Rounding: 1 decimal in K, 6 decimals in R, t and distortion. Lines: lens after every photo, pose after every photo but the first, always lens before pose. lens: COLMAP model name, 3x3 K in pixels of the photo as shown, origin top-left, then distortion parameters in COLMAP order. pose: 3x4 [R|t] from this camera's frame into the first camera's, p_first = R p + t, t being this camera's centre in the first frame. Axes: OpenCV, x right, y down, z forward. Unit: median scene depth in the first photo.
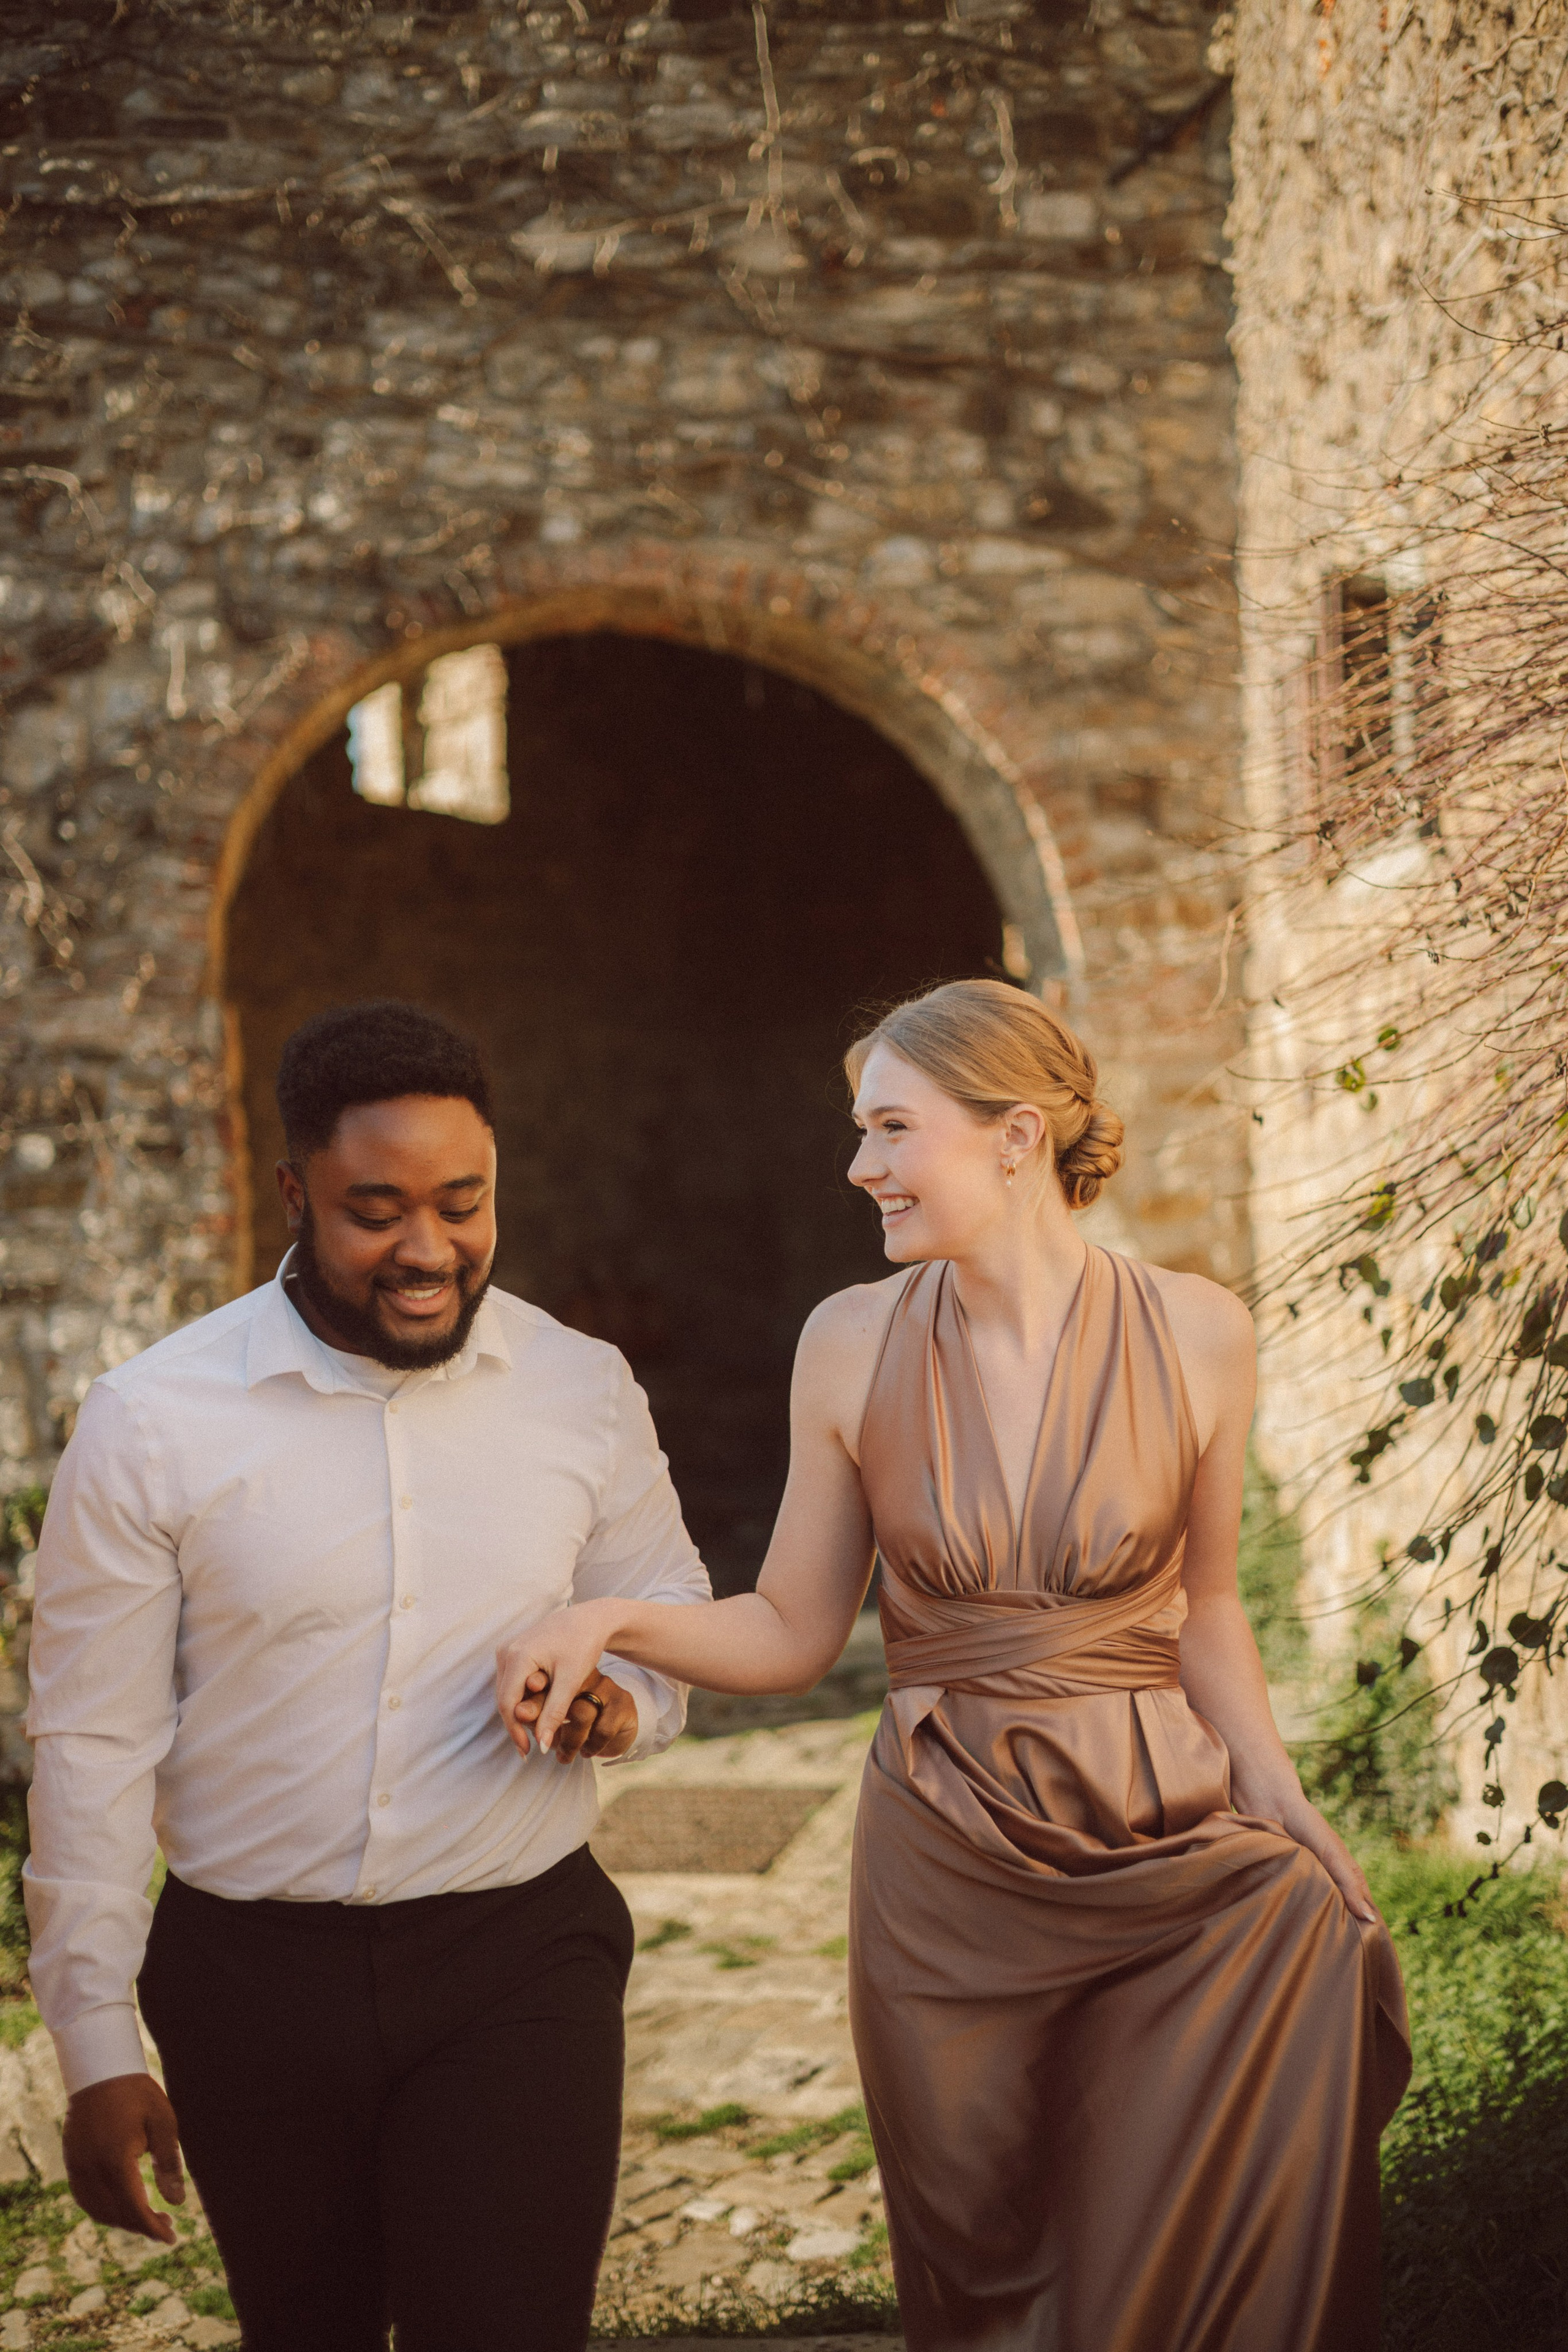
lens RADIAL K [[3294.1, 0, 789.9], [0, 3294.1, 1175.3], [0, 0, 1]] dist [0.060427, -0.297169]
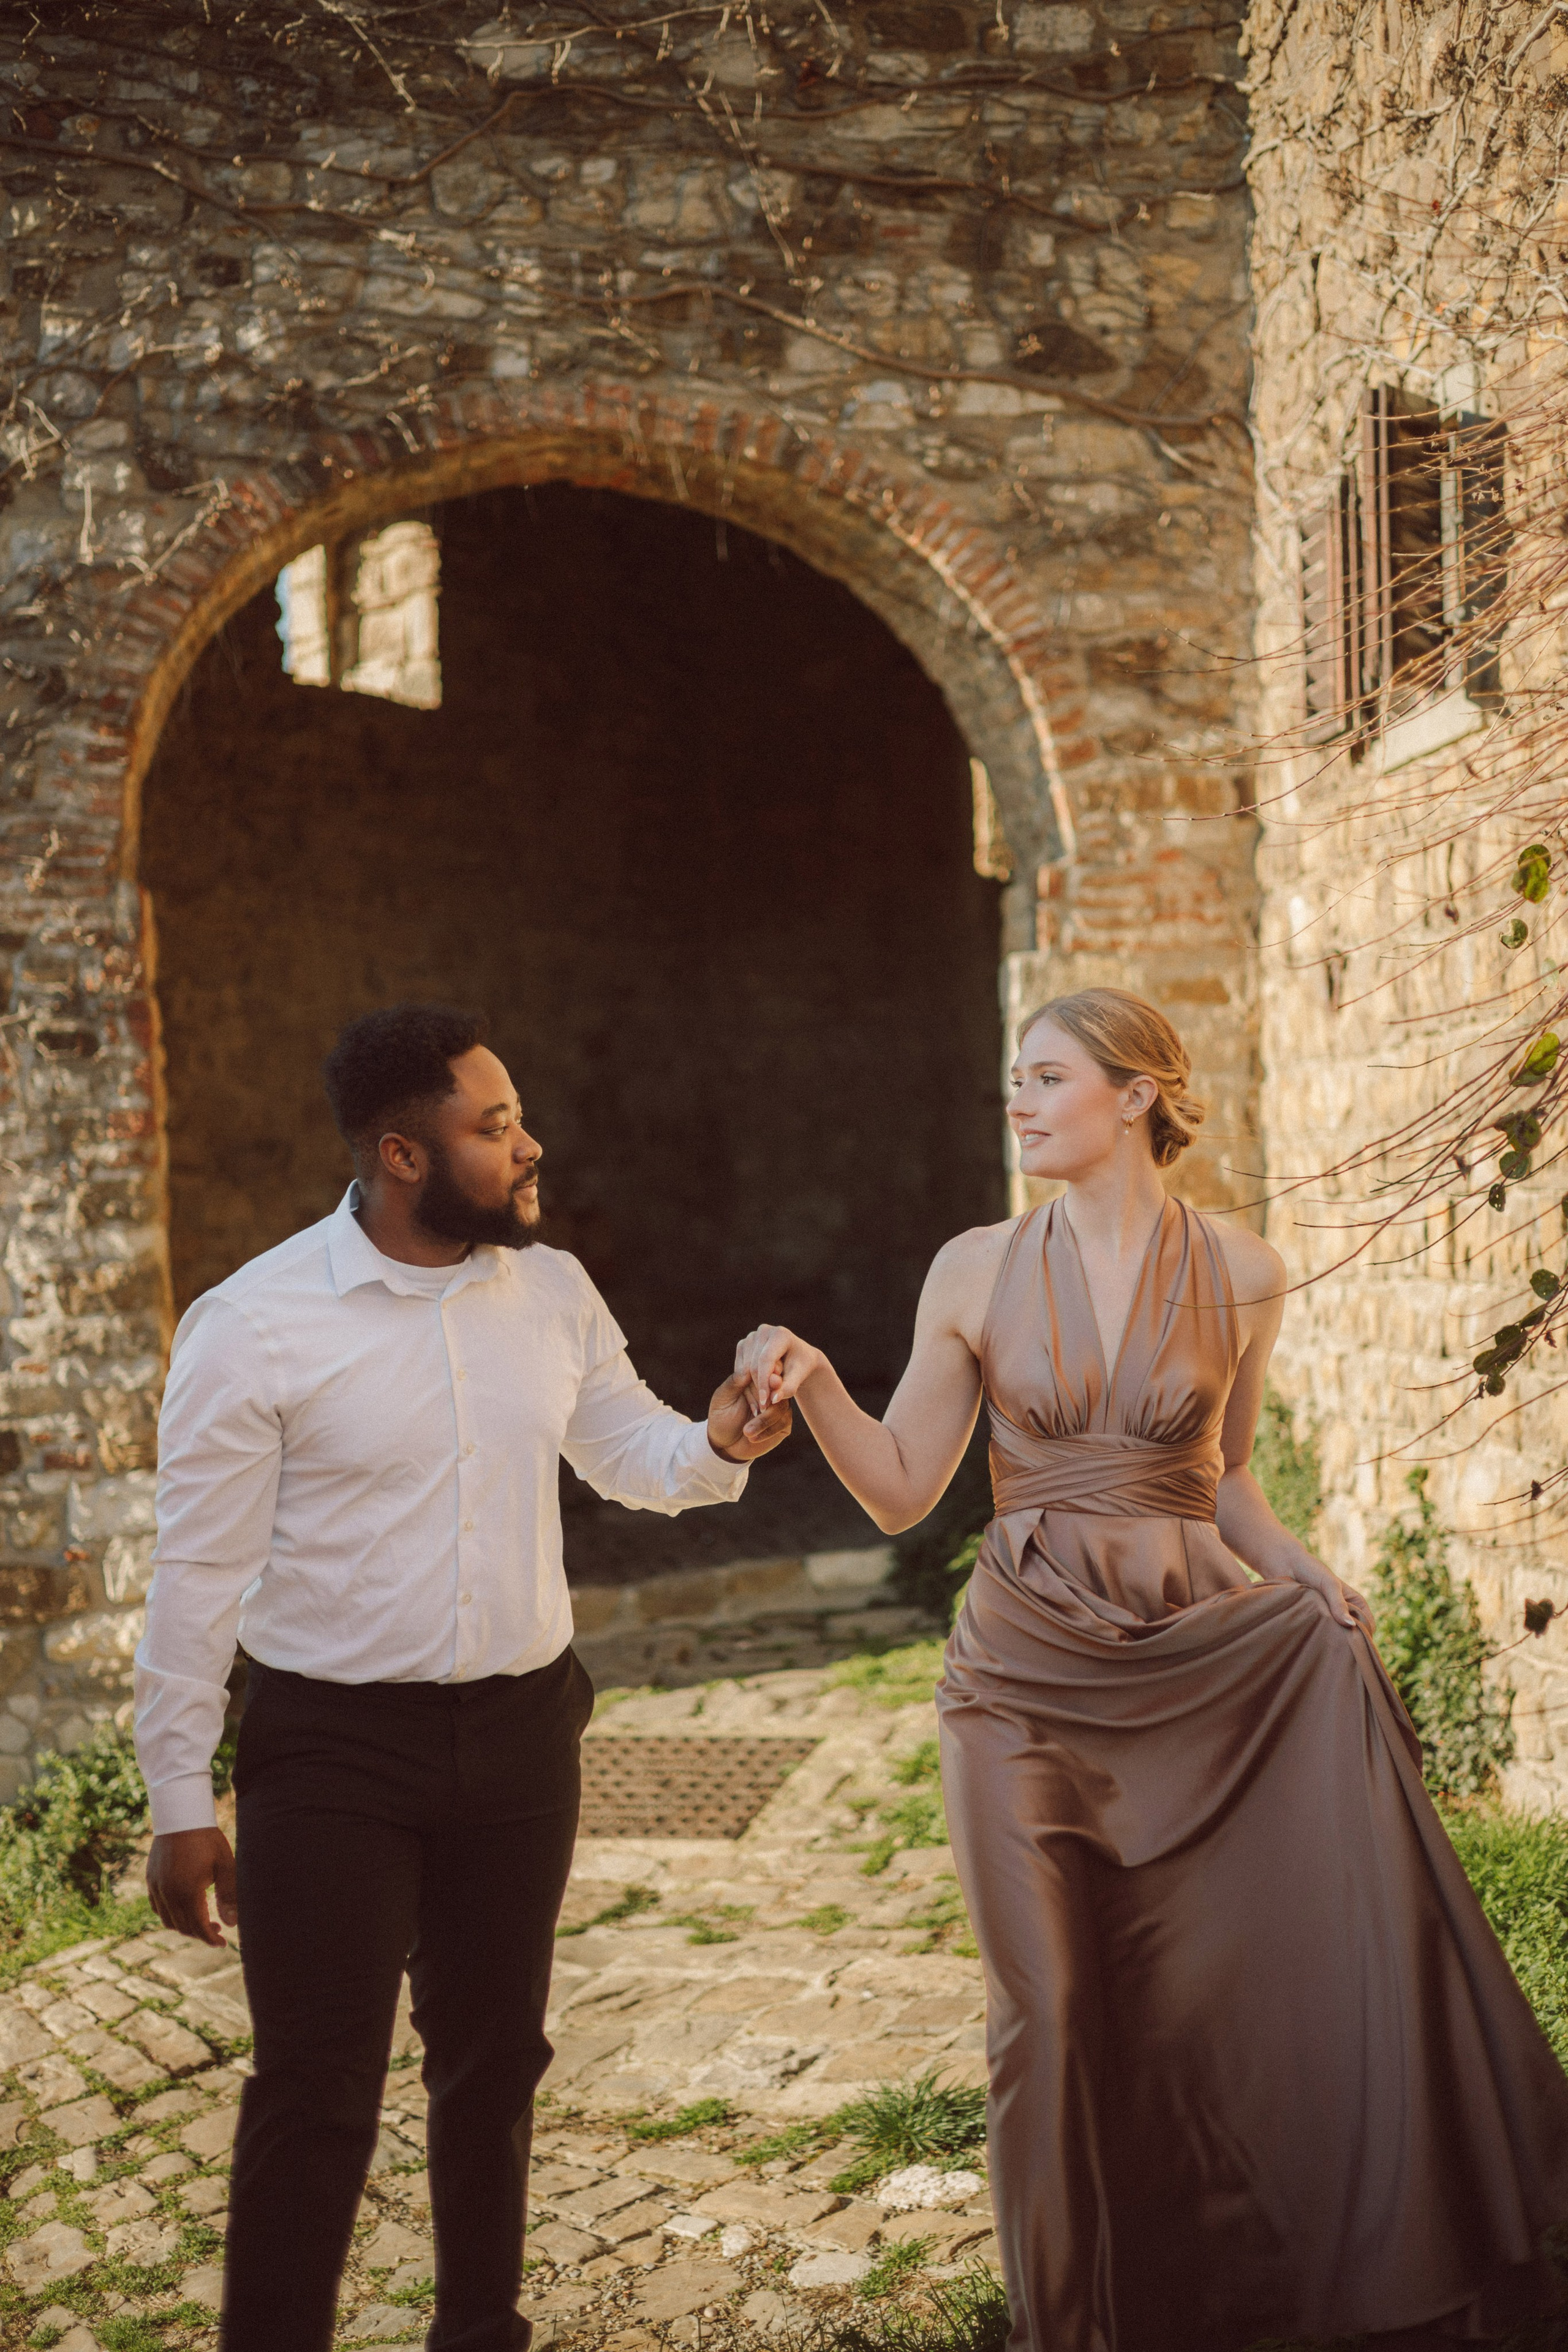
lens RADIAL K [[3294.1, 0, 789.9], [0, 3294.1, 1175.3], [0, 0, 1]] dist [0.060427, -0.297169]
pose [[0.999703, 0.003007, 0.024171, -0.013679], [-0.003399, 0.999863, 0.016208, 0.013059], [-0.024119, -0.016285, 0.999576, 0.083204]]
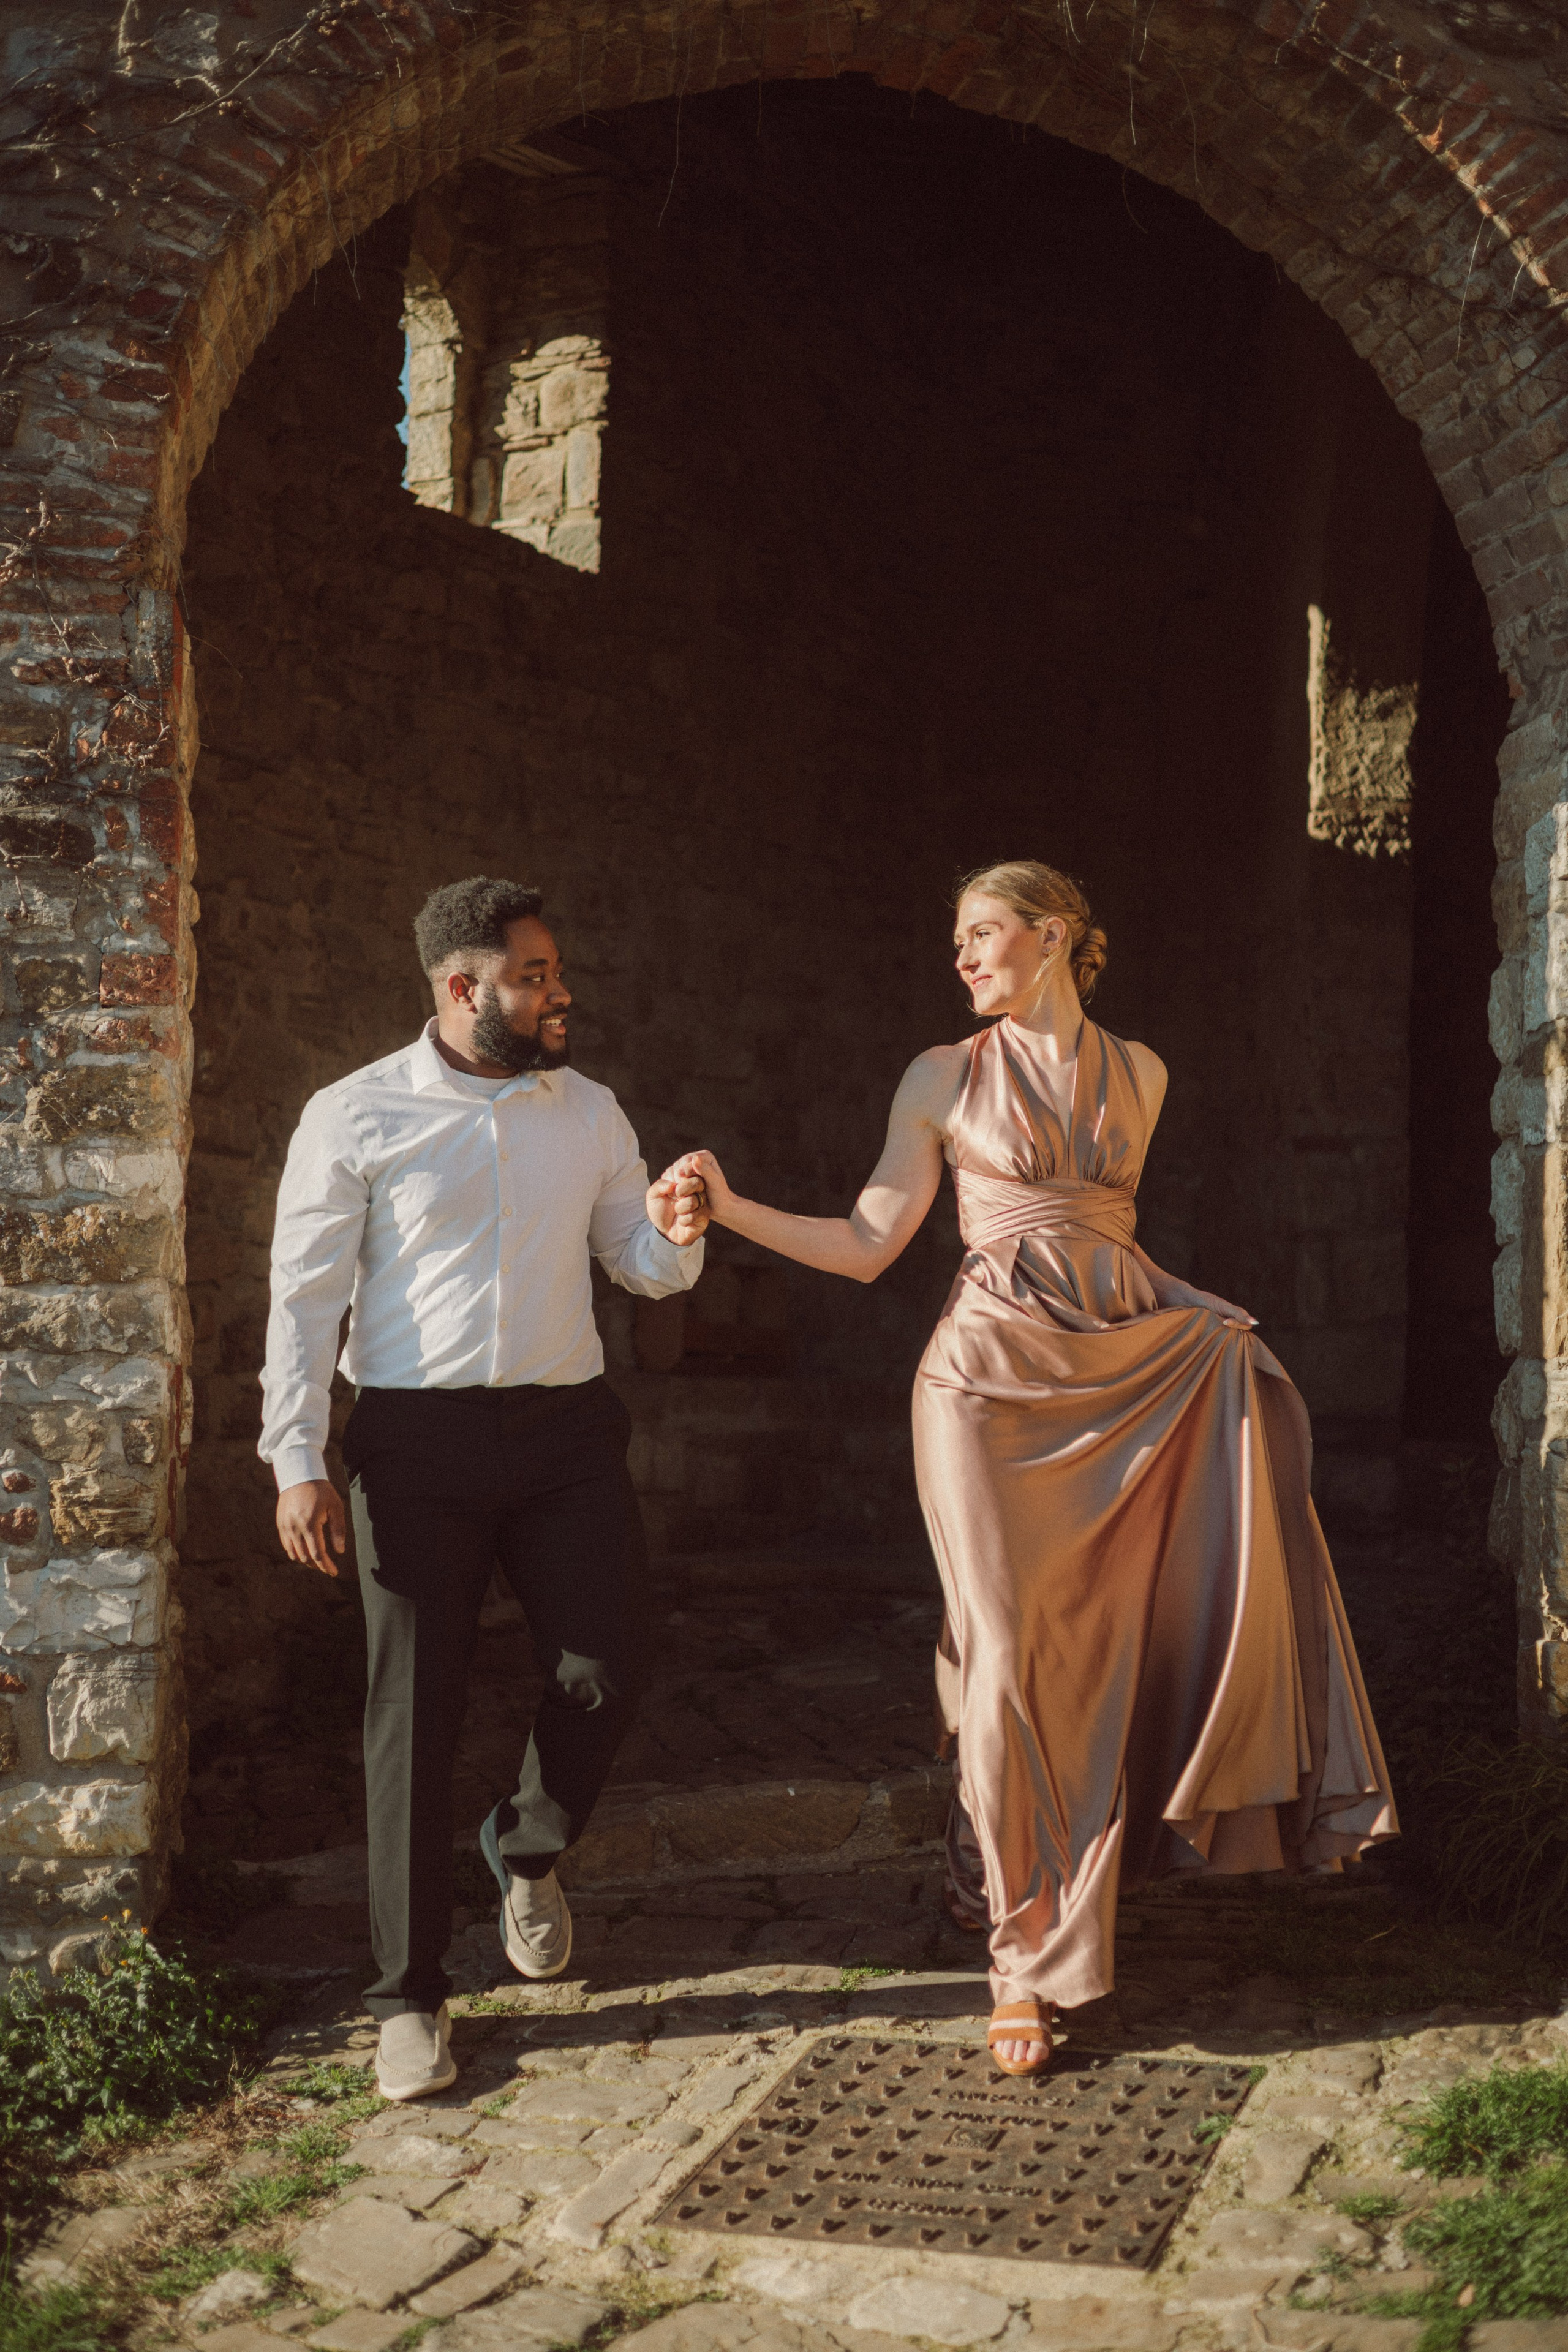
lens RADIAL K [[3337.5, 0, 784.0], [0, 3337.5, 1176.0], [0, 0, 1]] dist [0.072251, -0.379081]
pose [[0.998357, 0.057059, 0.005177, -0.064417], [-0.056820, 0.997650, -0.038278, 0.062295], [-0.007349, 0.037921, 0.999254, 0.428342]]
